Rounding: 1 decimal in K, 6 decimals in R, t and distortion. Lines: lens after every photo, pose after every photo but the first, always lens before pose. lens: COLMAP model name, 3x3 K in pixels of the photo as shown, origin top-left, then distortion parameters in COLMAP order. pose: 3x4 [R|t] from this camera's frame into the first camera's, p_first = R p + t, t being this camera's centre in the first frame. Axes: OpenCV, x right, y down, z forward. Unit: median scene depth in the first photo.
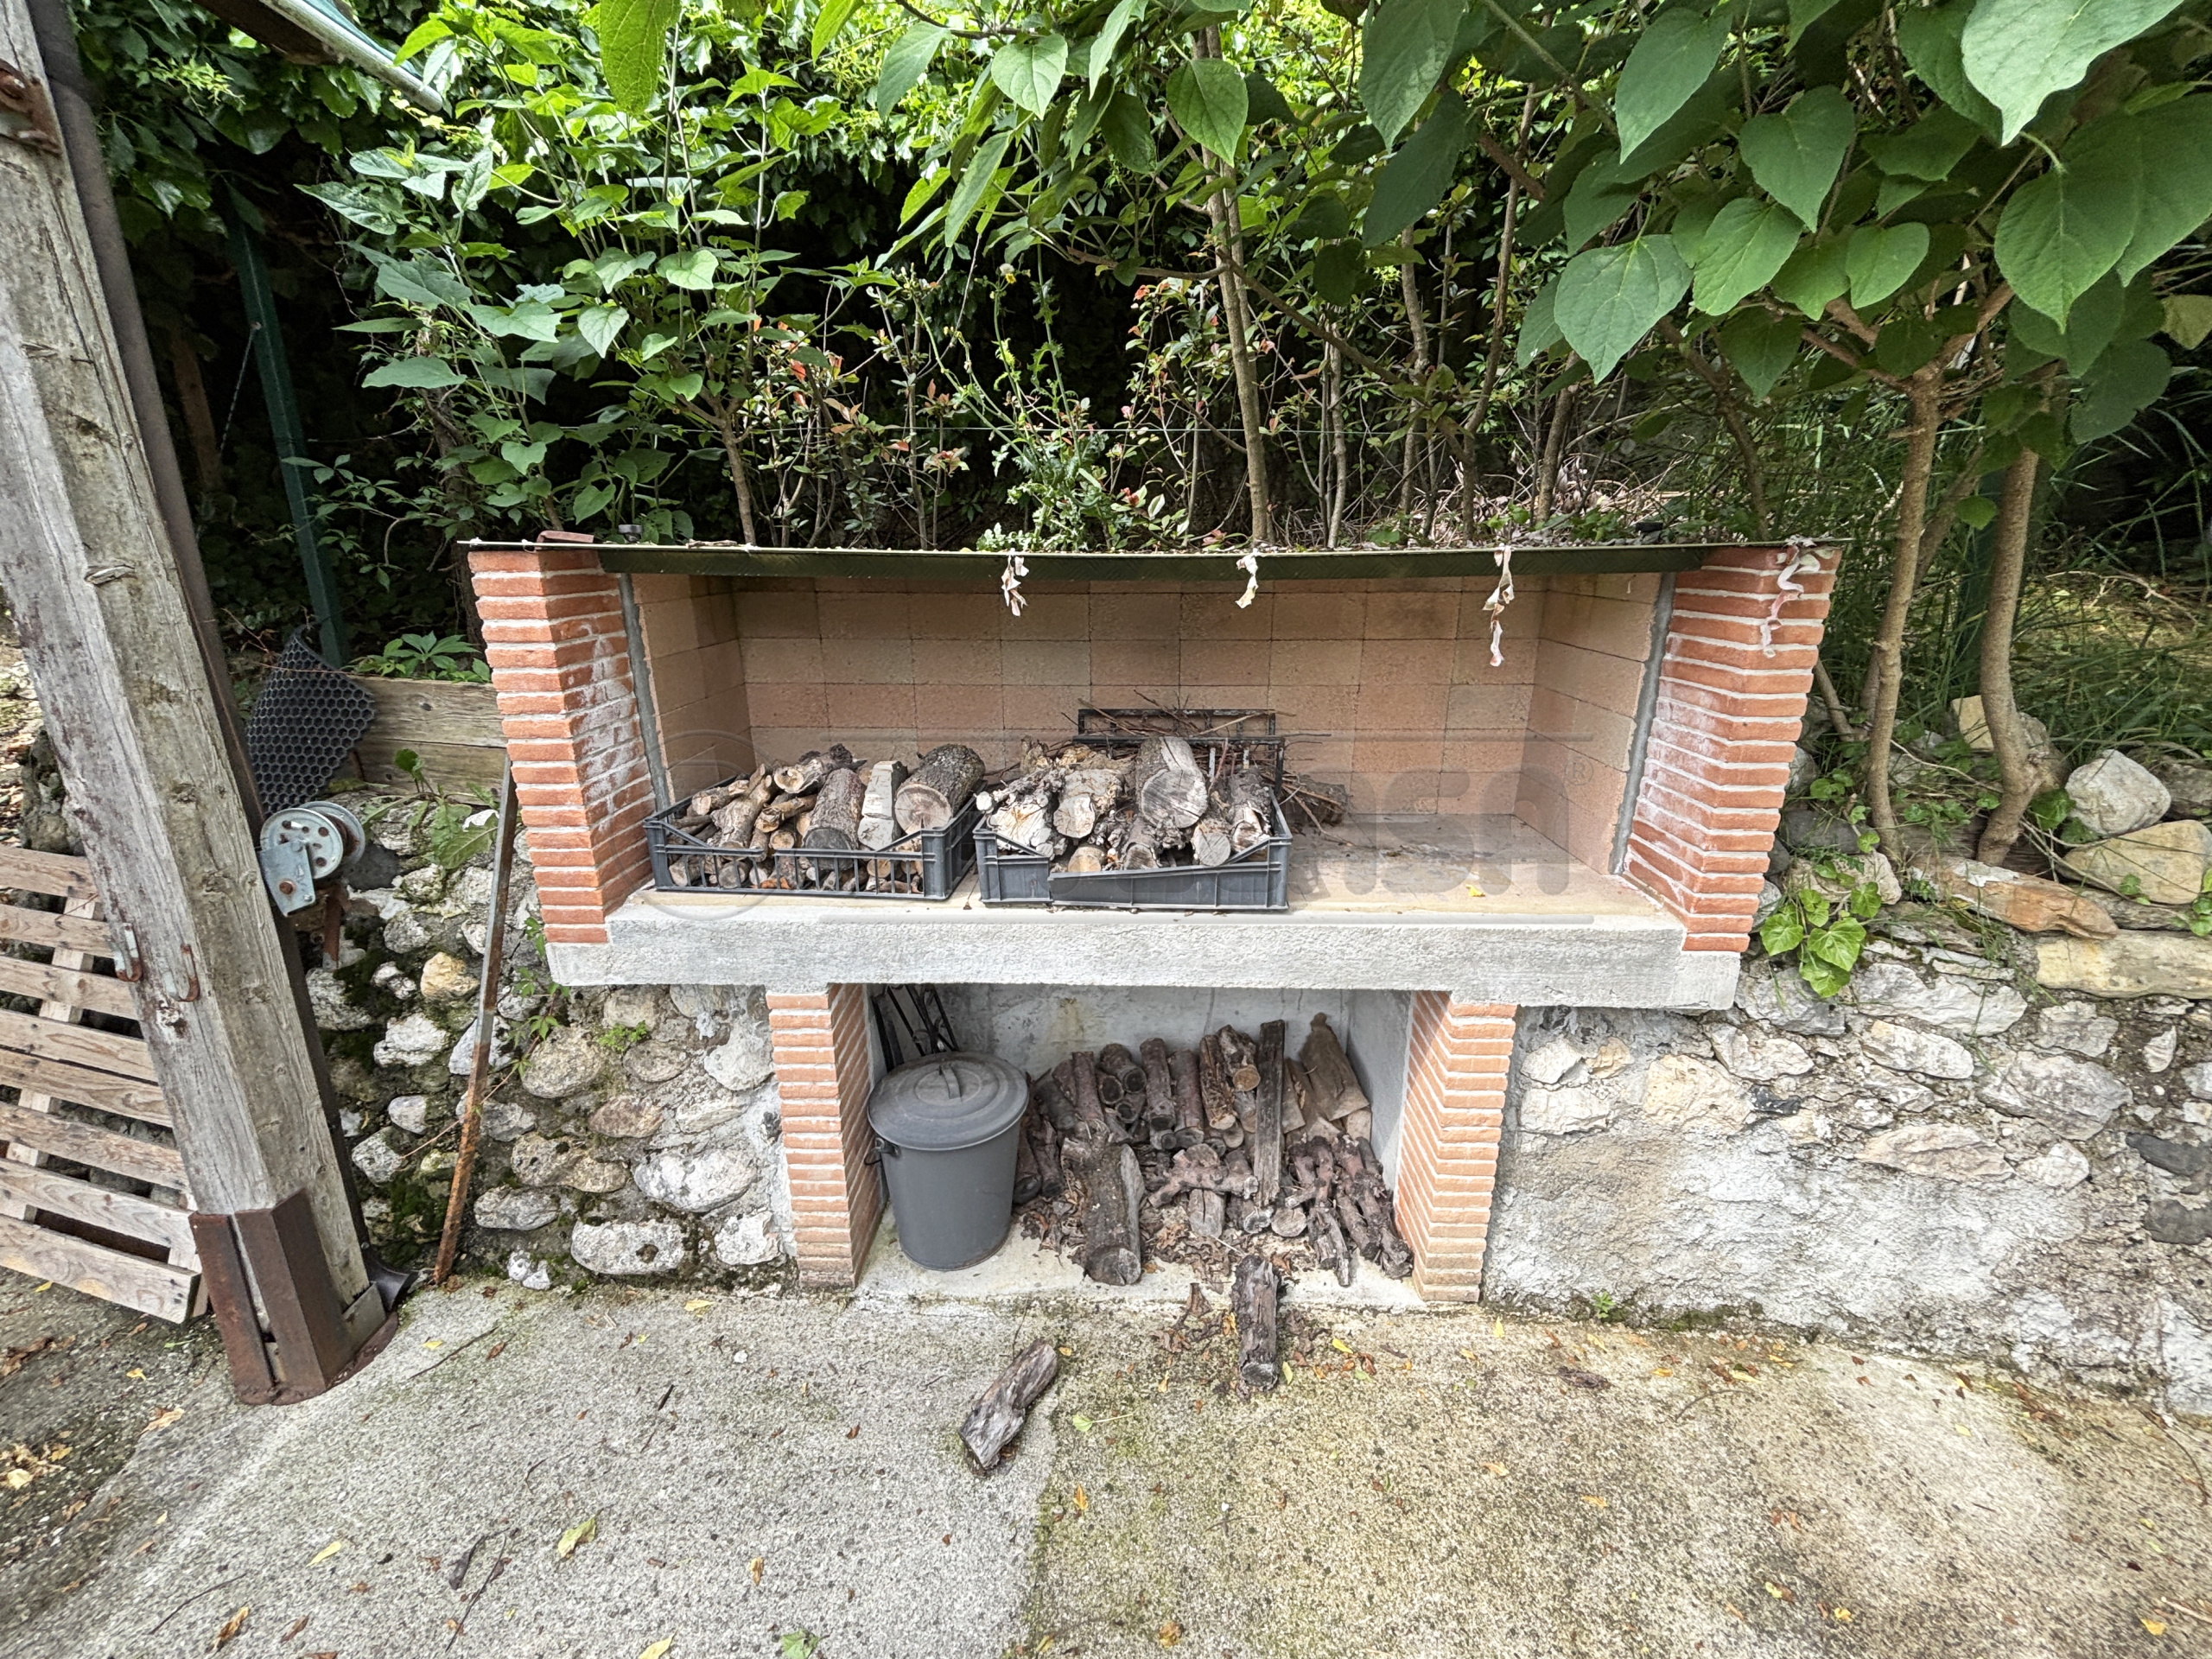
lens RADIAL K [[927.8, 0, 1106.0], [0, 927.8, 829.5], [0, 0, 1]] dist [0.000833, -0.000177]
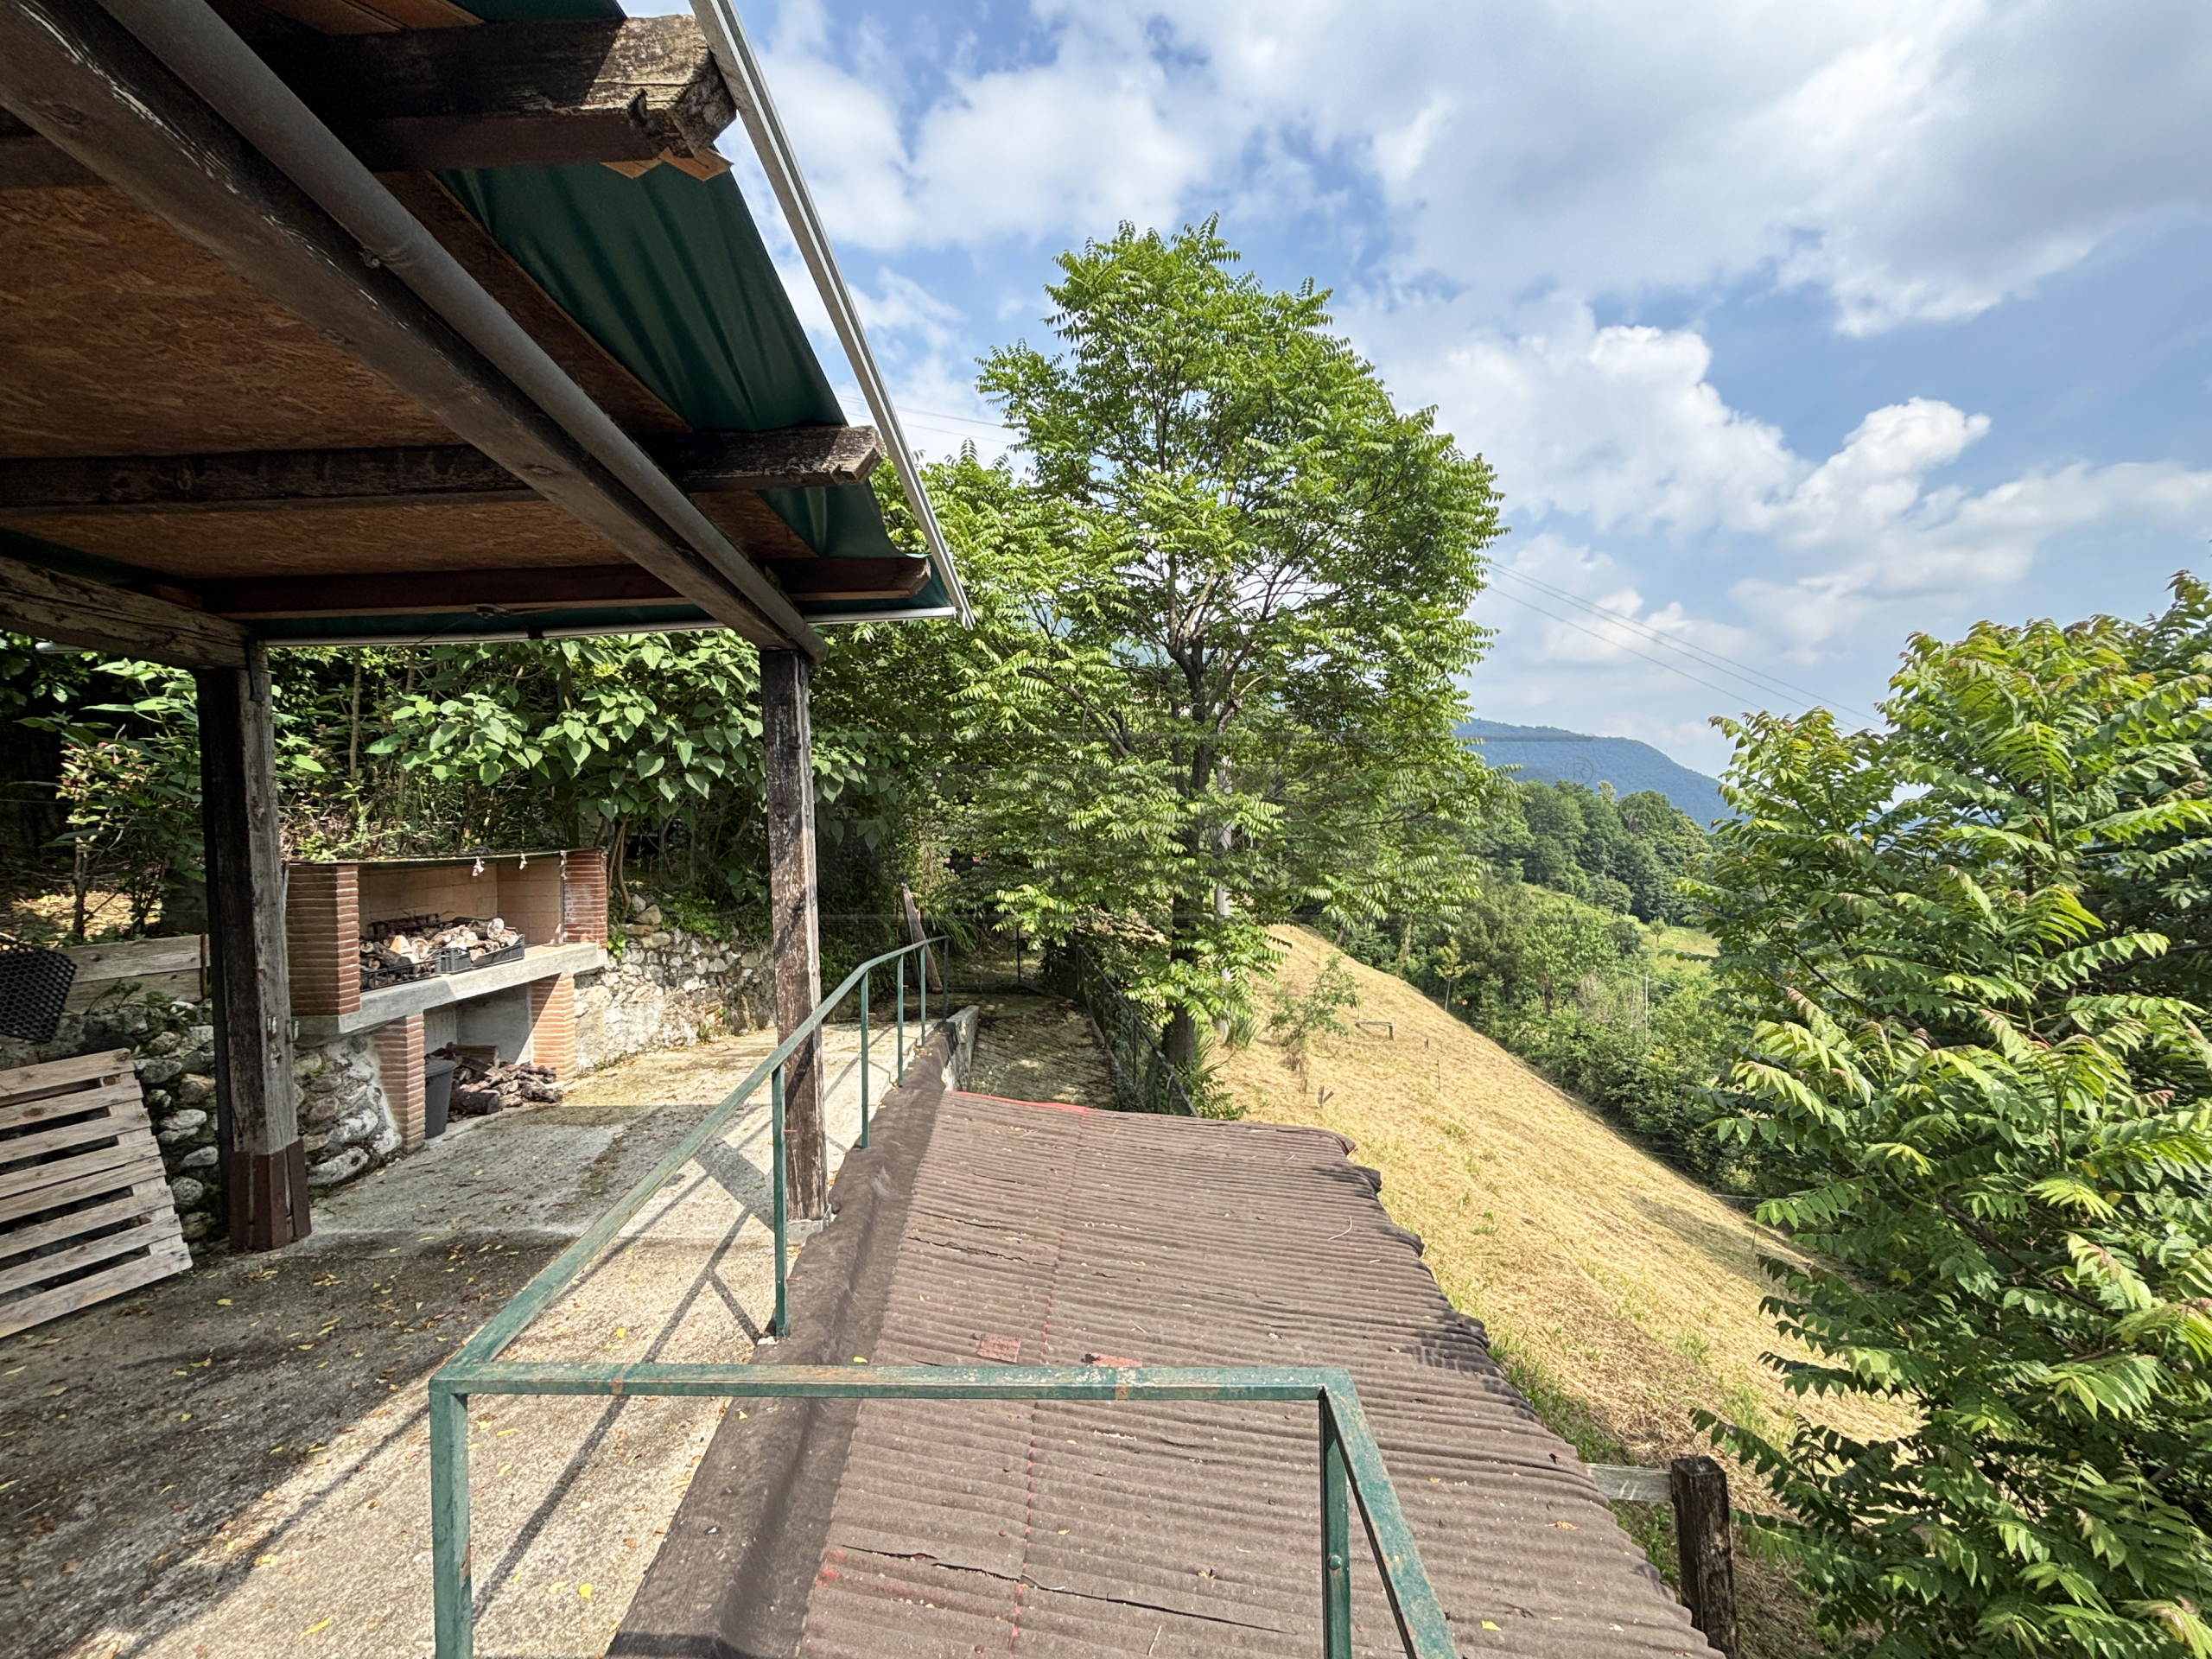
lens RADIAL K [[927.8, 0, 1106.0], [0, 927.8, 829.5], [0, 0, 1]] dist [0.000833, -0.000177]
pose [[0.012502, -0.014273, 0.999820, -2.977978], [0.308767, 0.951088, 0.009716, 0.250338], [-0.951055, 0.308590, 0.016297, -1.129143]]
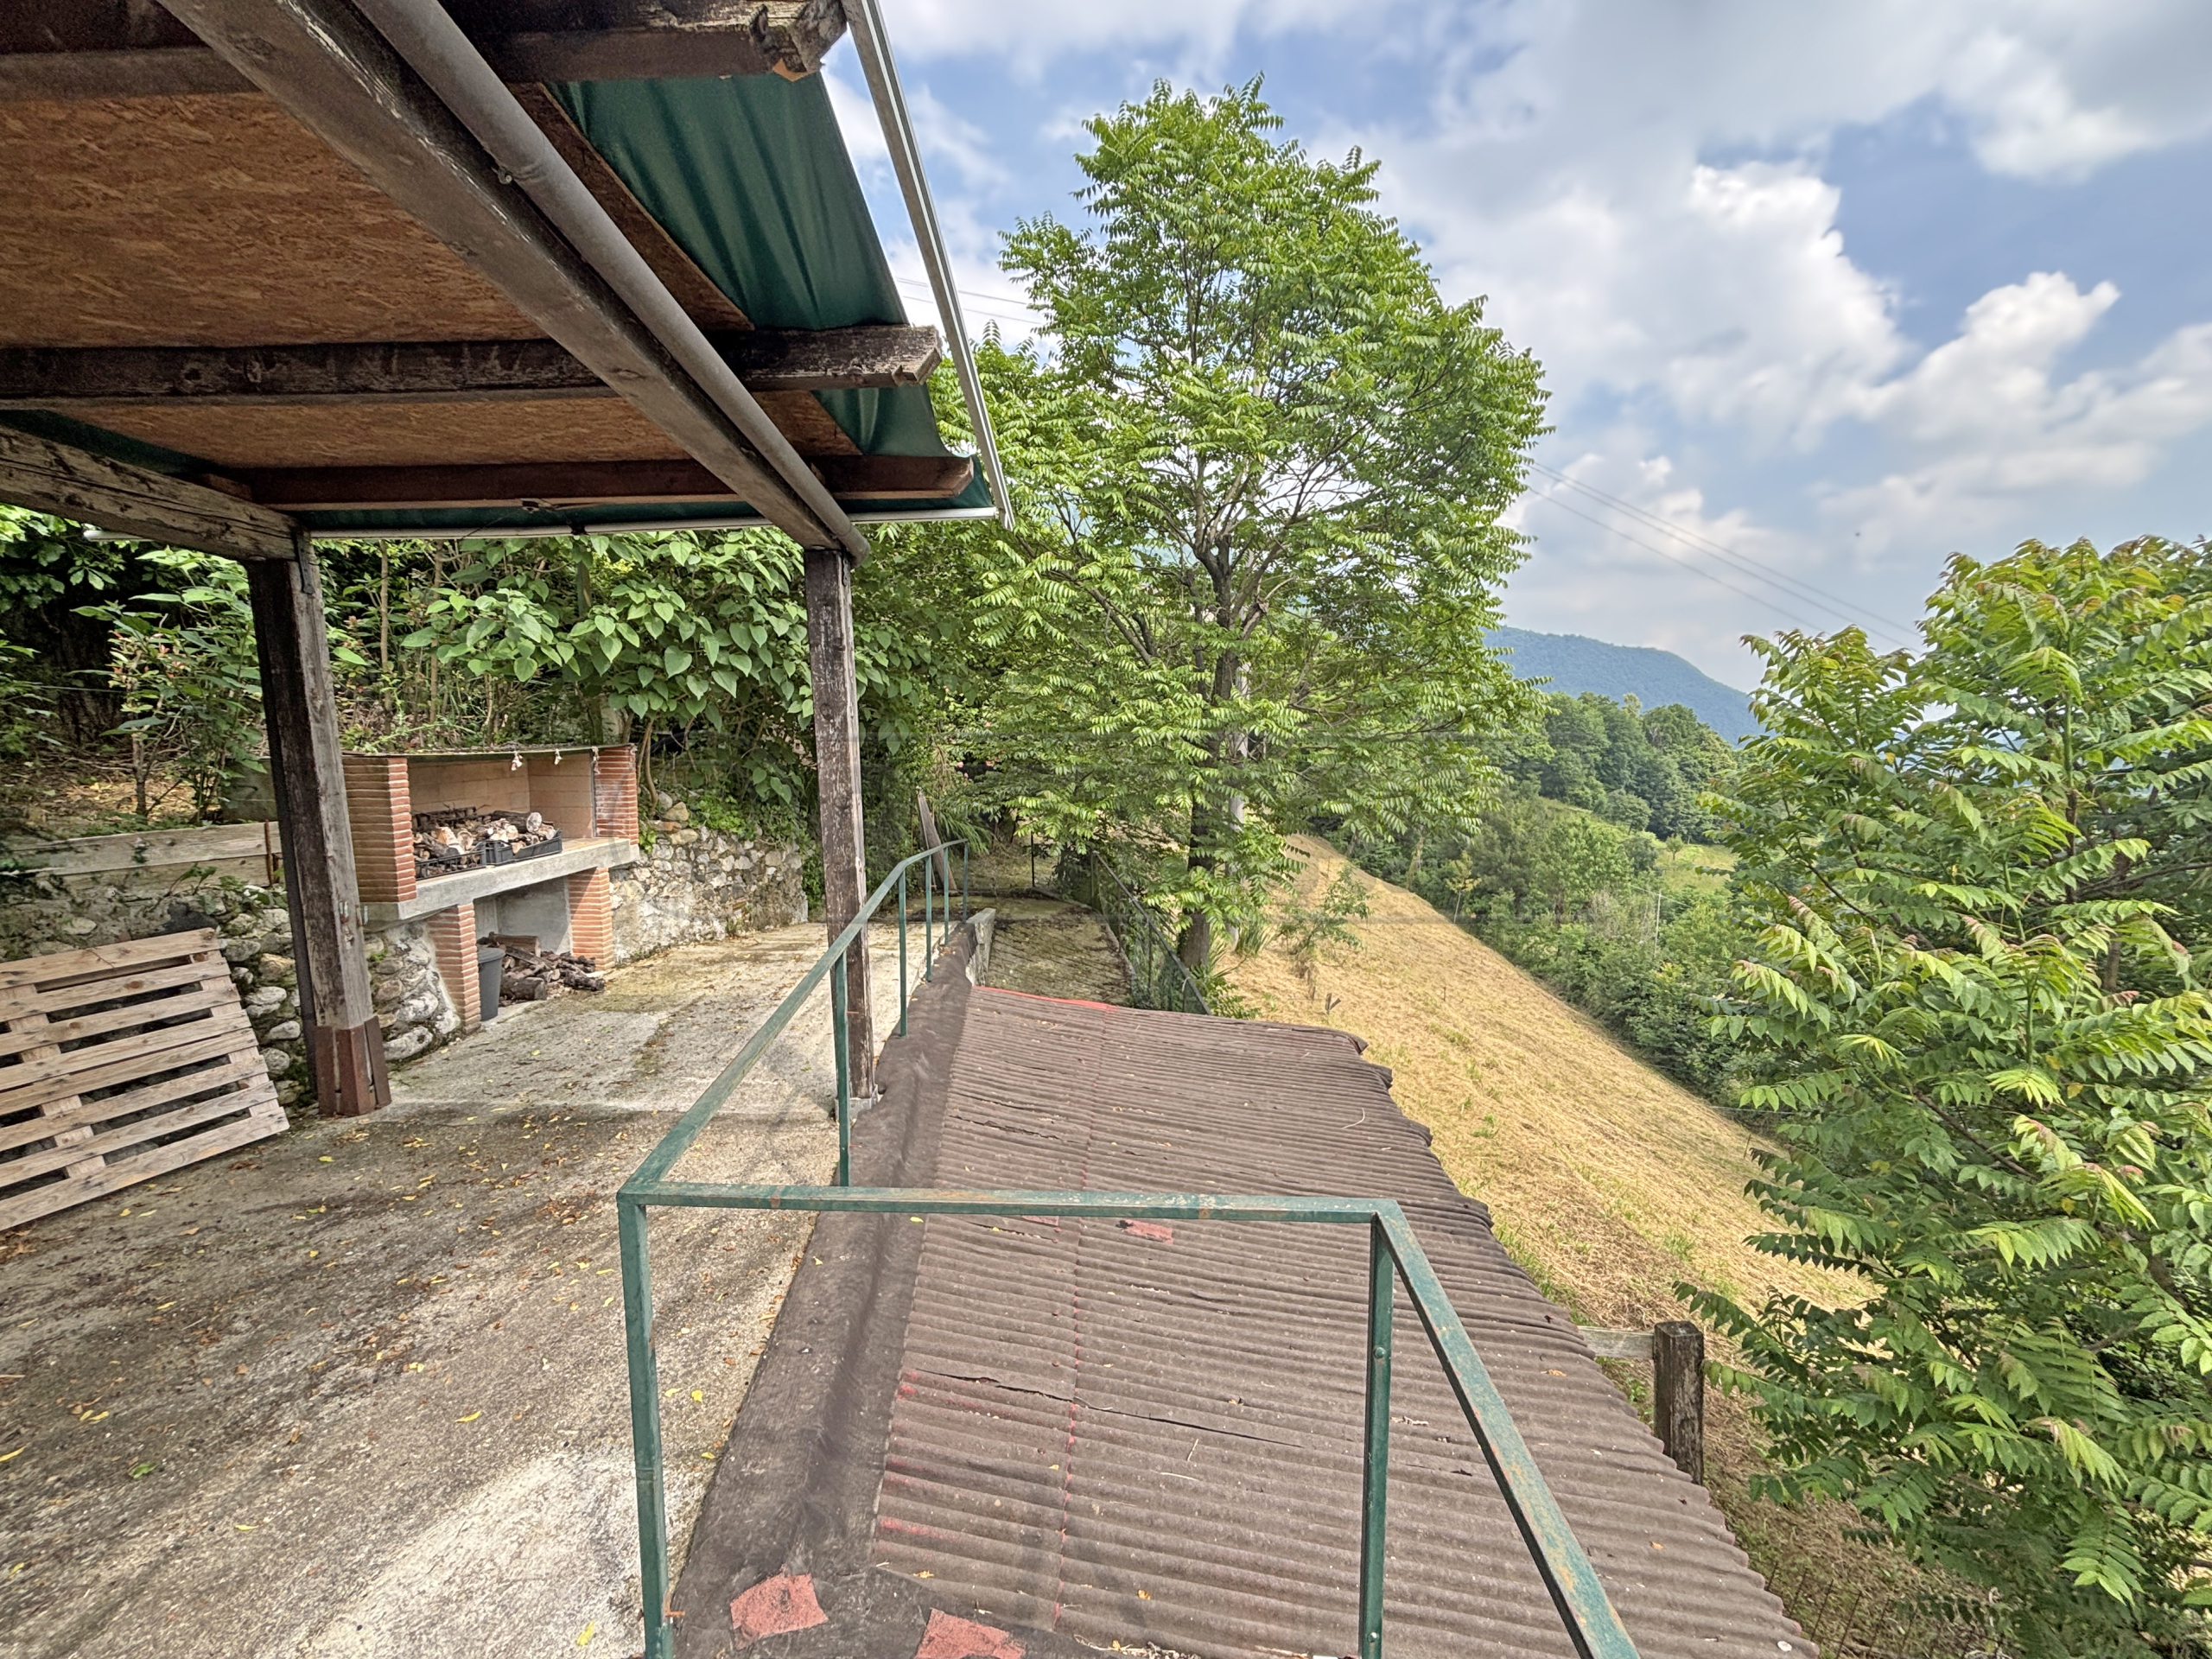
lens RADIAL K [[951.1, 0, 1106.0], [0, 951.1, 829.5], [0, 0, 1]] dist [-0.008912, 0.003901]
pose [[0.019774, -0.112872, 0.993413, -3.081312], [0.292574, 0.950766, 0.102203, 0.228276], [-0.956039, 0.288625, 0.051823, -1.059612]]
